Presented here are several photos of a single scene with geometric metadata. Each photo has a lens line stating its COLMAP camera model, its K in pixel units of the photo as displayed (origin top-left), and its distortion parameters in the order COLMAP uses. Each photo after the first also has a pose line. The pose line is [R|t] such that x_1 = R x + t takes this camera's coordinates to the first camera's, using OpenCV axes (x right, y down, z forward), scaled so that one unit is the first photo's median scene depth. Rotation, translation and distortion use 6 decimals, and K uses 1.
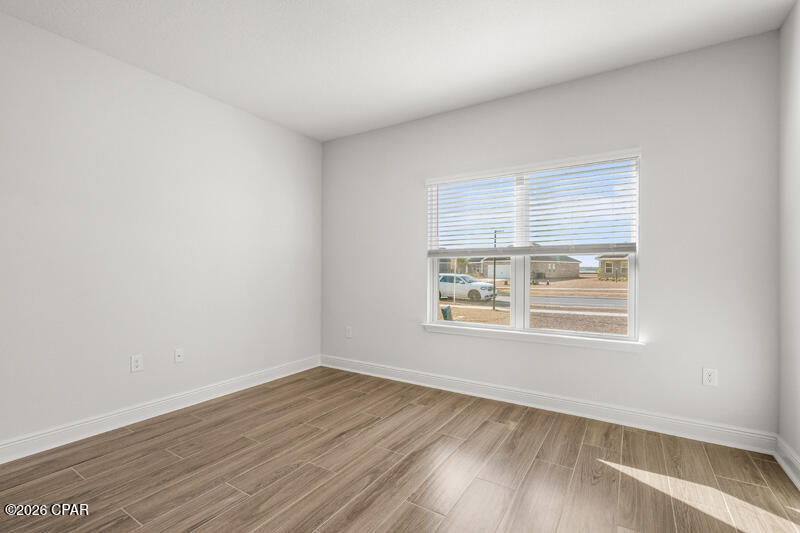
lens RADIAL K [[380.0, 0, 400.0], [0, 380.0, 267.1], [0, 0, 1]] dist [-0.000206, 0.000355]
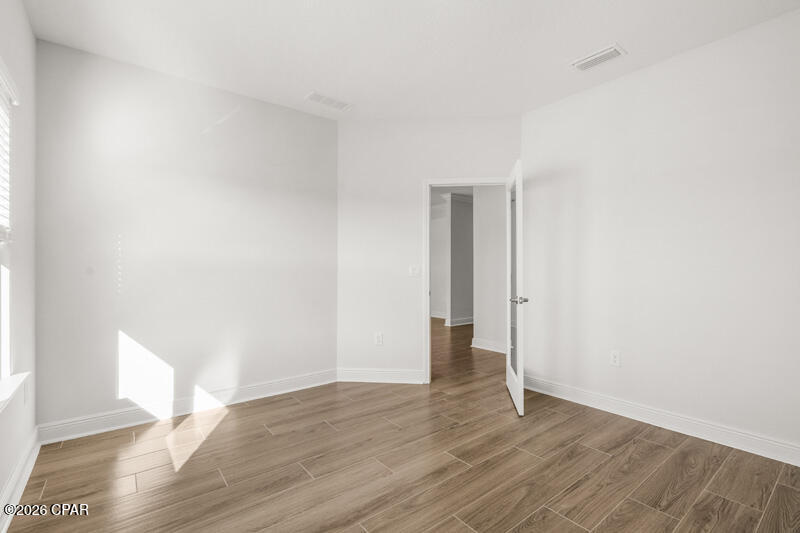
lens RADIAL K [[380.0, 0, 400.3], [0, 380.0, 267.7], [0, 0, 1]] dist [-0.000206, 0.000355]
pose [[-0.946390, 0.000782, 0.323027, -0.360995], [-0.003109, 0.999929, -0.011529, 0.014944], [-0.323013, -0.011915, -0.946320, 2.035875]]
